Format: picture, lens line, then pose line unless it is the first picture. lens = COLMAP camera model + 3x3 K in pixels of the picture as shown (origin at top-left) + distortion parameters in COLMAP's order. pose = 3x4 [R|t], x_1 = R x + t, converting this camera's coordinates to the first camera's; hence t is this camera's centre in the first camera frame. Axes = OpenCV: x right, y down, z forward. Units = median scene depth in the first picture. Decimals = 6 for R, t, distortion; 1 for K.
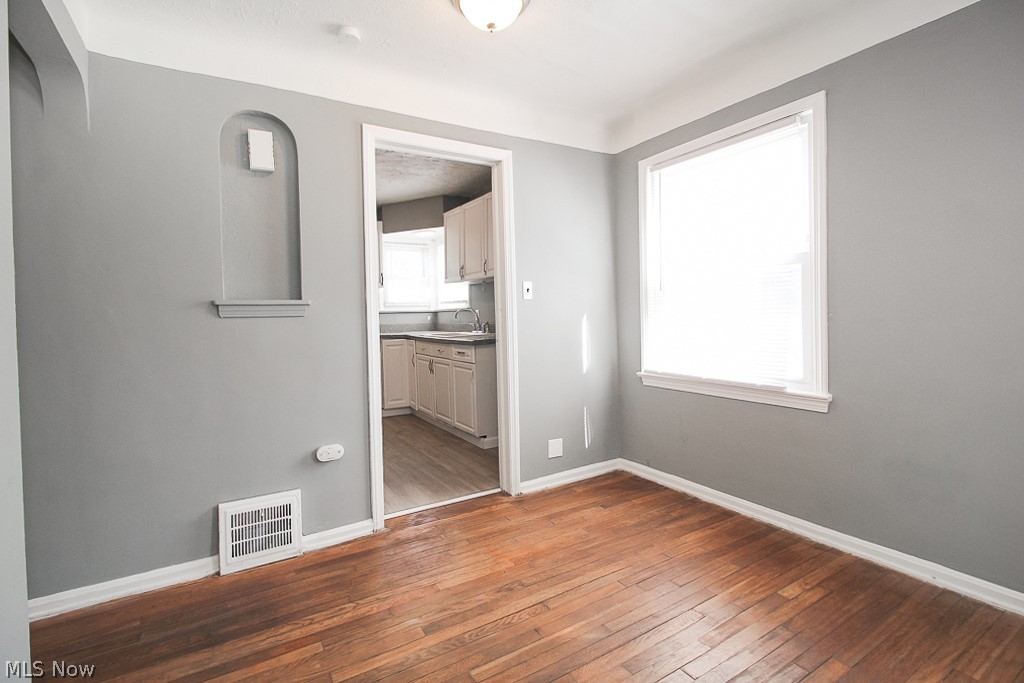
lens RADIAL K [[473.4, 0, 509.1], [0, 473.4, 324.0], [0, 0, 1]] dist [0.009771, -0.007918]
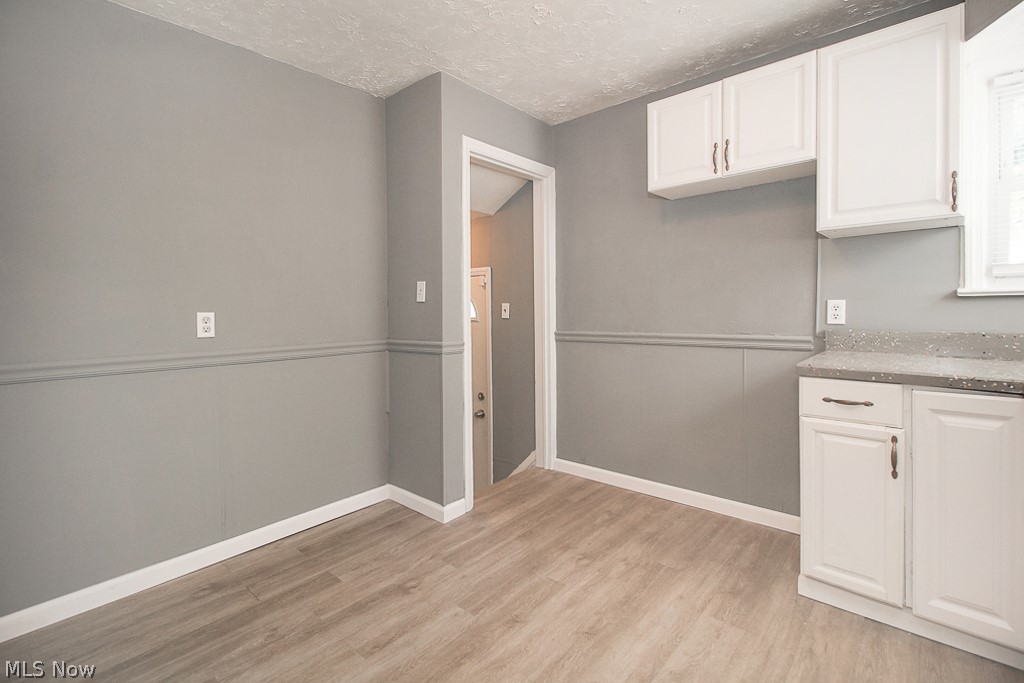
lens RADIAL K [[473.4, 0, 512.9], [0, 473.4, 320.8], [0, 0, 1]] dist [0.009771, -0.007918]
pose [[0.300367, 0.042517, -0.952876, -0.100742], [-0.004626, 0.999059, 0.043120, -0.038605], [0.953813, -0.008543, 0.300281, 1.159930]]
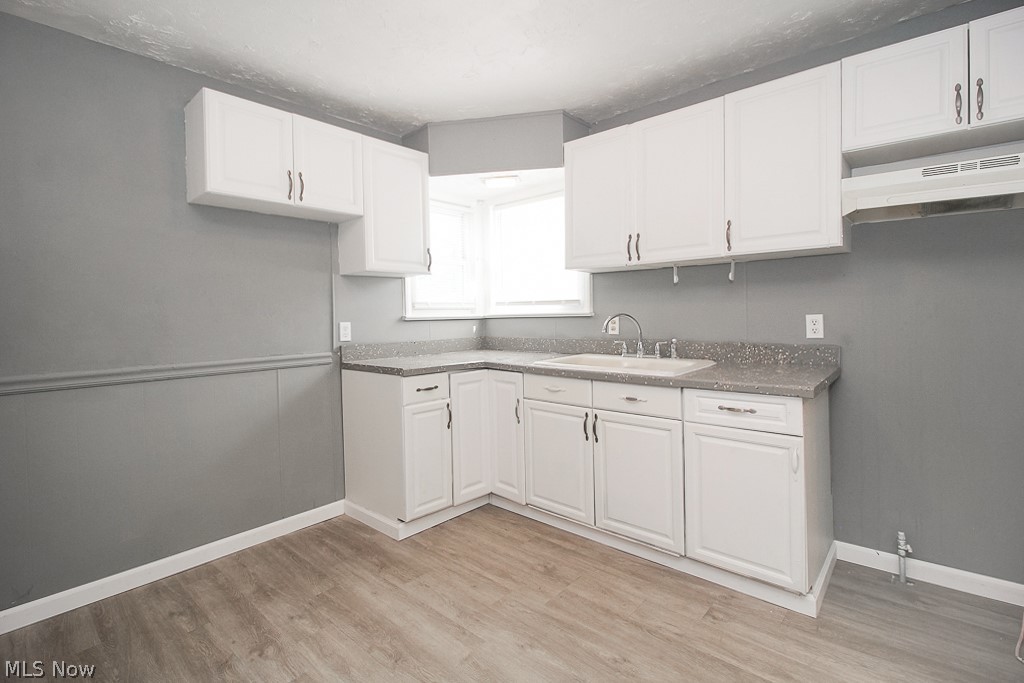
lens RADIAL K [[473.4, 0, 509.4], [0, 473.4, 320.8], [0, 0, 1]] dist [0.009771, -0.007918]
pose [[0.955333, -0.001645, 0.295528, -0.629516], [0.005338, 0.999917, -0.011690, -0.031439], [-0.295485, 0.012745, 0.955263, 0.842105]]
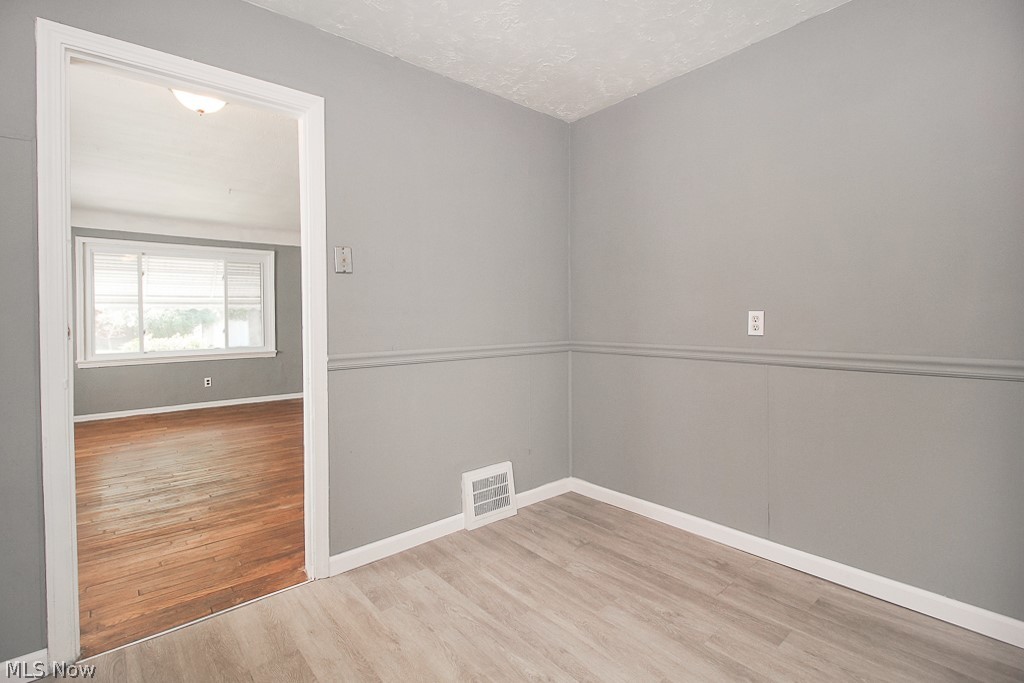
lens RADIAL K [[473.4, 0, 507.4], [0, 473.4, 319.7], [0, 0, 1]] dist [0.009771, -0.007918]
pose [[-0.986358, 0.031572, -0.161560, -0.424920], [0.028077, 0.999321, 0.023869, -0.033375], [0.162204, 0.019007, -0.986574, 1.613915]]
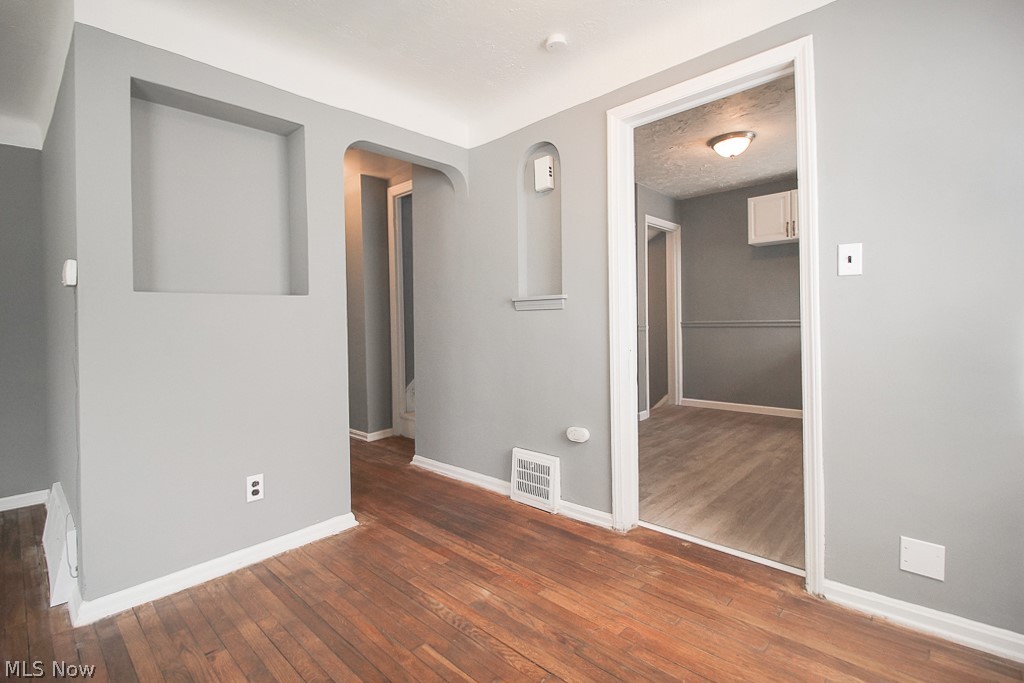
lens RADIAL K [[473.4, 0, 515.8], [0, 473.4, 322.5], [0, 0, 1]] dist [0.009771, -0.007918]
pose [[0.273337, 0.023537, -0.961630, 0.487335], [-0.000437, 0.999704, 0.024345, -0.008165], [0.961918, -0.006234, 0.273267, 0.450223]]
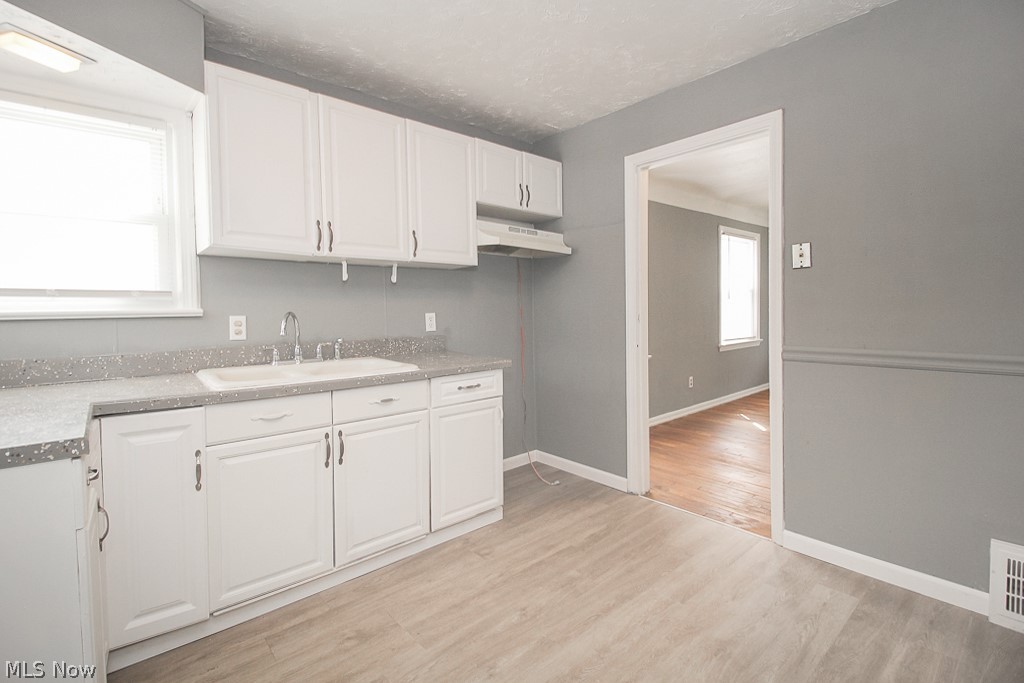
lens RADIAL K [[473.4, 0, 515.9], [0, 473.4, 317.3], [0, 0, 1]] dist [0.009771, -0.007918]
pose [[-0.177111, 0.001445, 0.984190, -0.959311], [0.036019, 0.999339, 0.005015, -0.037229], [-0.983532, 0.036338, -0.177046, 1.435574]]
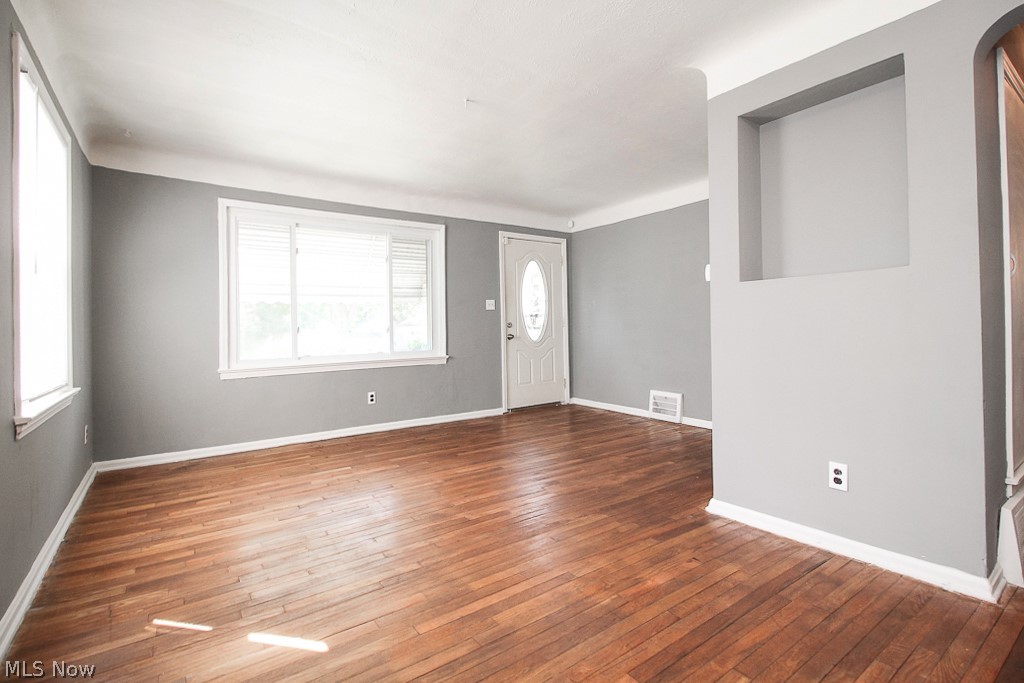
lens RADIAL K [[473.4, 0, 508.7], [0, 473.4, 321.0], [0, 0, 1]] dist [0.009771, -0.007918]
pose [[-0.996644, 0.040378, -0.071209, 0.201764], [0.040300, 0.999184, 0.002531, 0.015829], [0.071253, -0.000347, -0.997458, 0.925060]]
